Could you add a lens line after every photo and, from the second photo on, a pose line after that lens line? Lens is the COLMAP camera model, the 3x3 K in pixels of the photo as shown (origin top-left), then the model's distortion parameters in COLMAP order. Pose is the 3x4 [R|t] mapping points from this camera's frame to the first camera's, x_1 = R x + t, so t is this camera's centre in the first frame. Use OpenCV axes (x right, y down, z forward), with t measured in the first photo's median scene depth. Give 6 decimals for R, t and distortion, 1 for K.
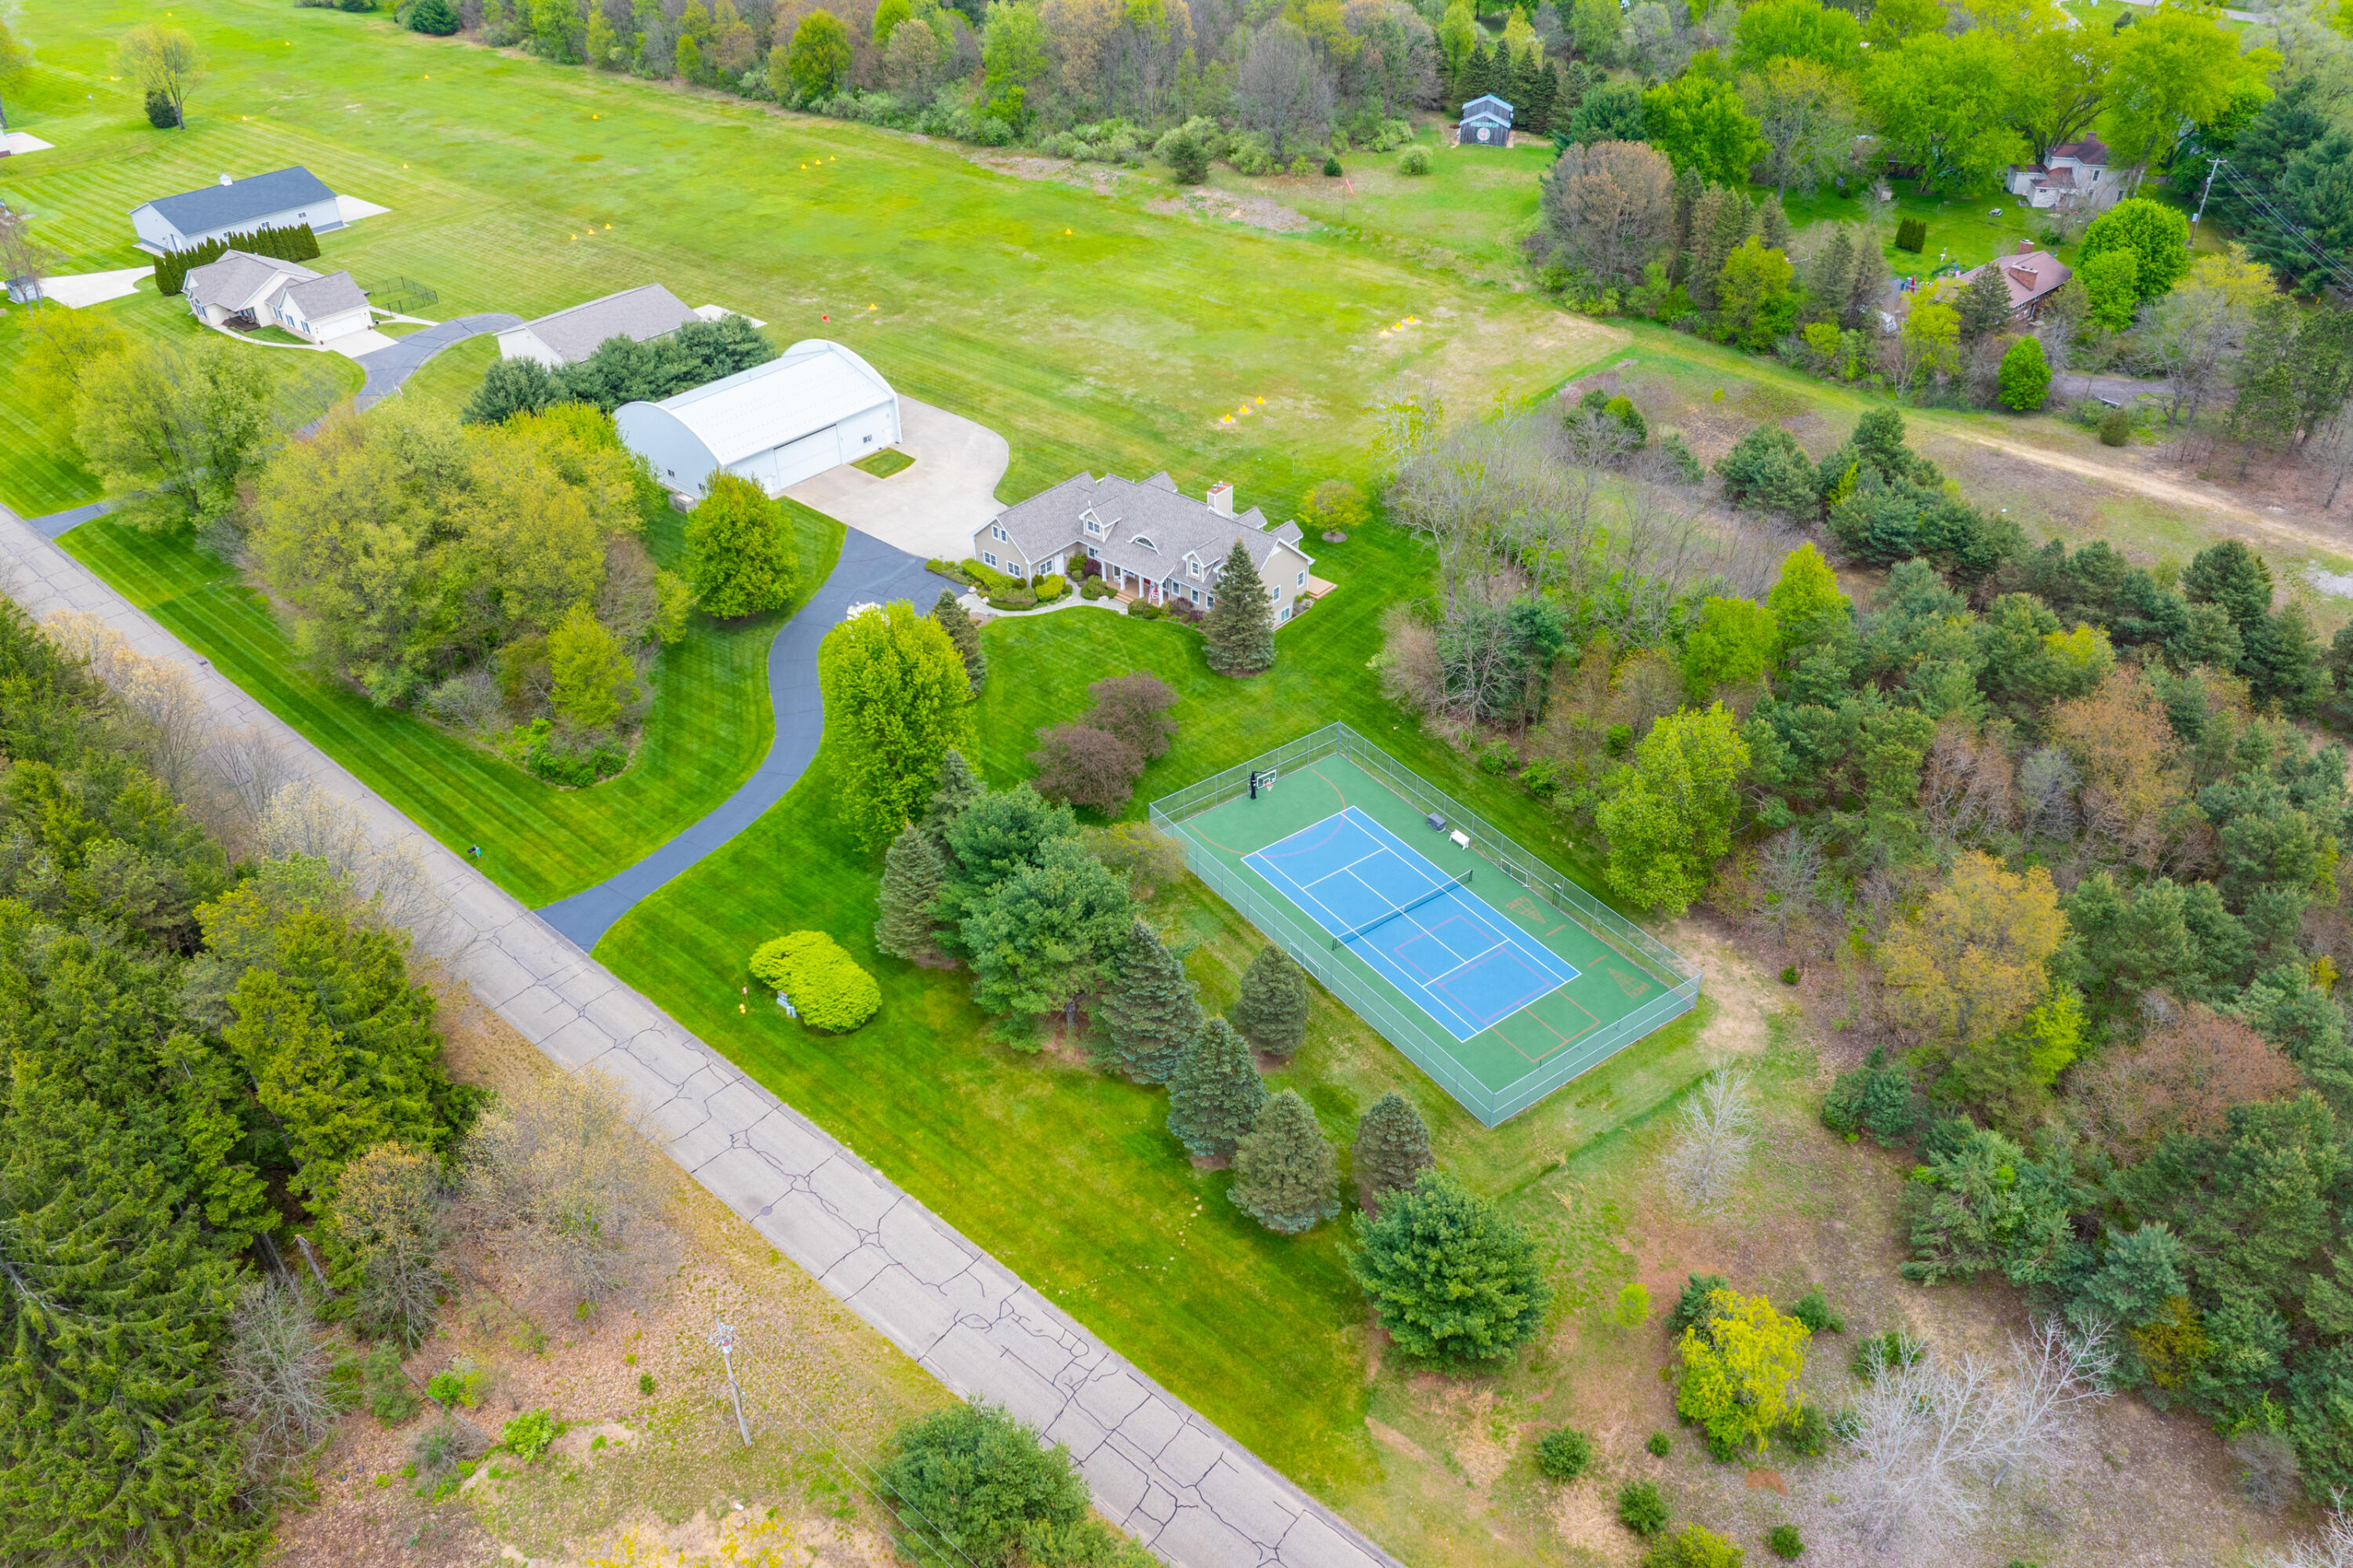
lens RADIAL K [[1657.3, 0, 1176.5], [0, 1657.3, 784.0], [0, 0, 1]] dist [-0.030785, -0.006221]
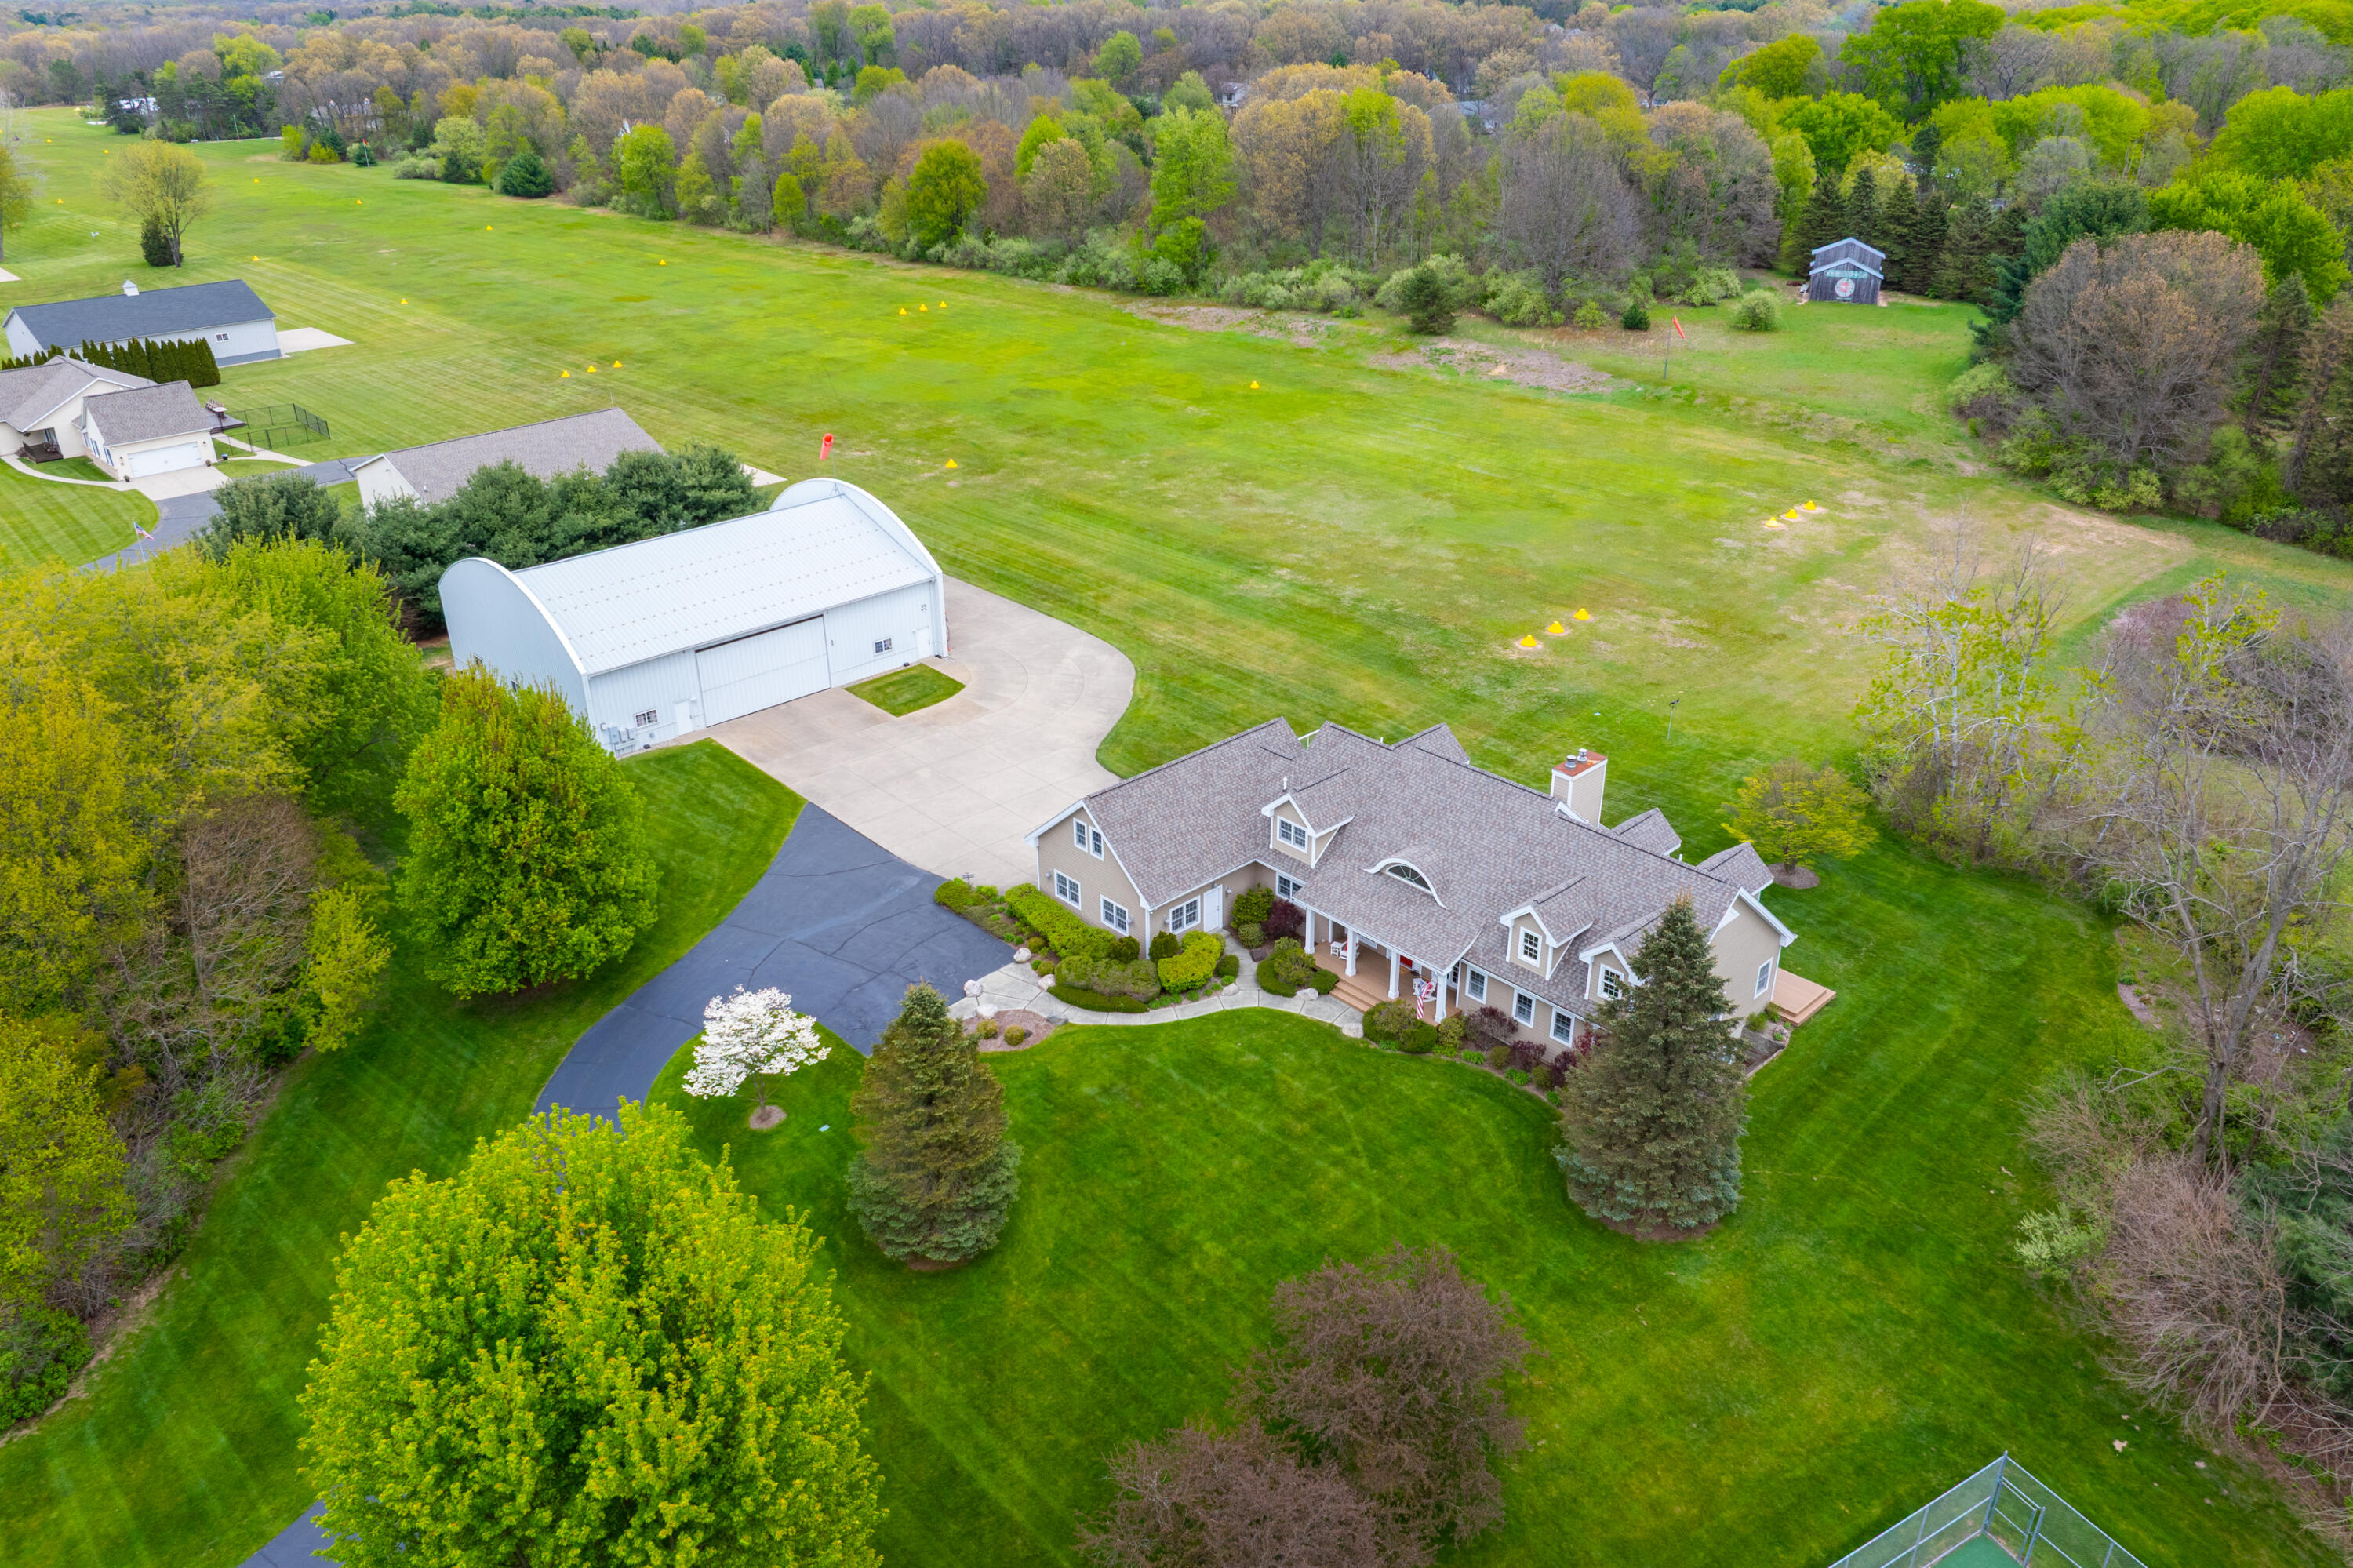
lens RADIAL K [[1657.3, 0, 1176.5], [0, 1657.3, 784.0], [0, 0, 1]] dist [-0.030785, -0.006221]
pose [[0.994475, 0.049057, -0.092802, -0.030799], [-0.063271, 0.985564, -0.157036, -0.072654], [0.083759, 0.162041, 0.983223, 0.416579]]
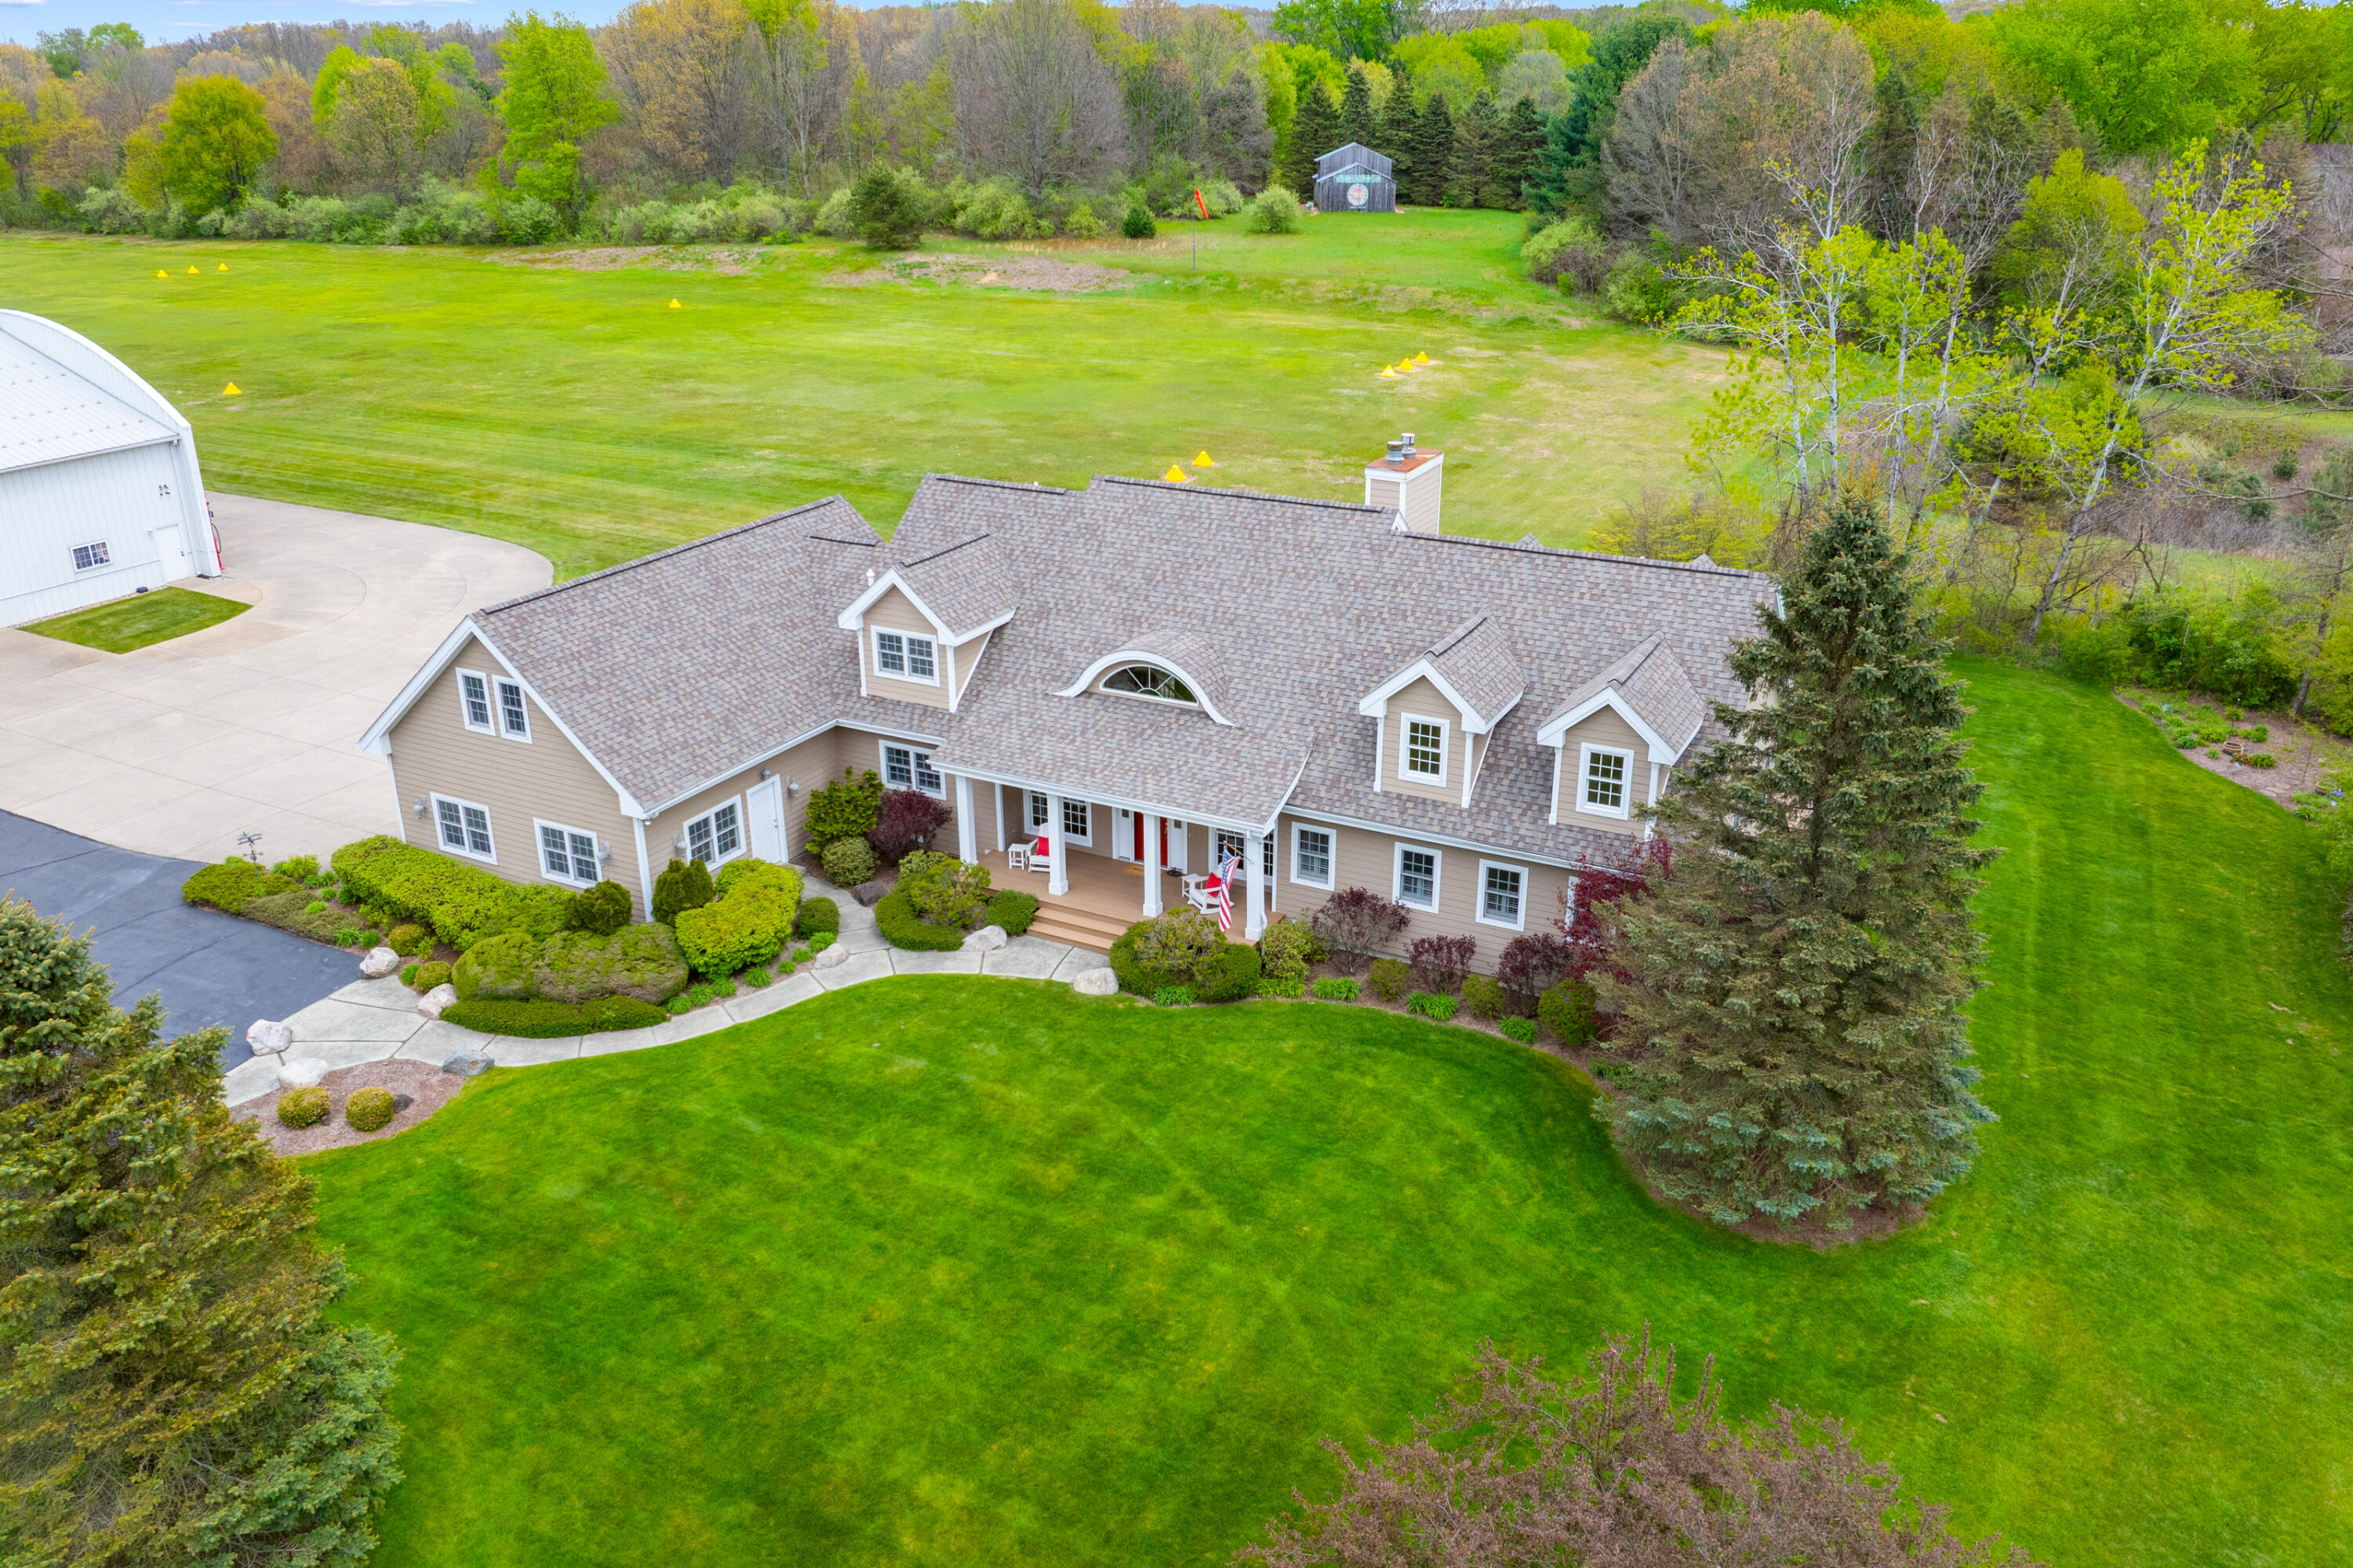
lens RADIAL K [[1769.5, 0, 1211.9], [0, 1769.5, 790.0], [0, 0, 1]] dist [-0.046421, -0.002859]
pose [[0.968584, -0.079458, 0.235649, -0.053004], [0.131597, 0.967803, -0.214566, -0.057391], [-0.211013, 0.238836, 0.947856, 0.576841]]
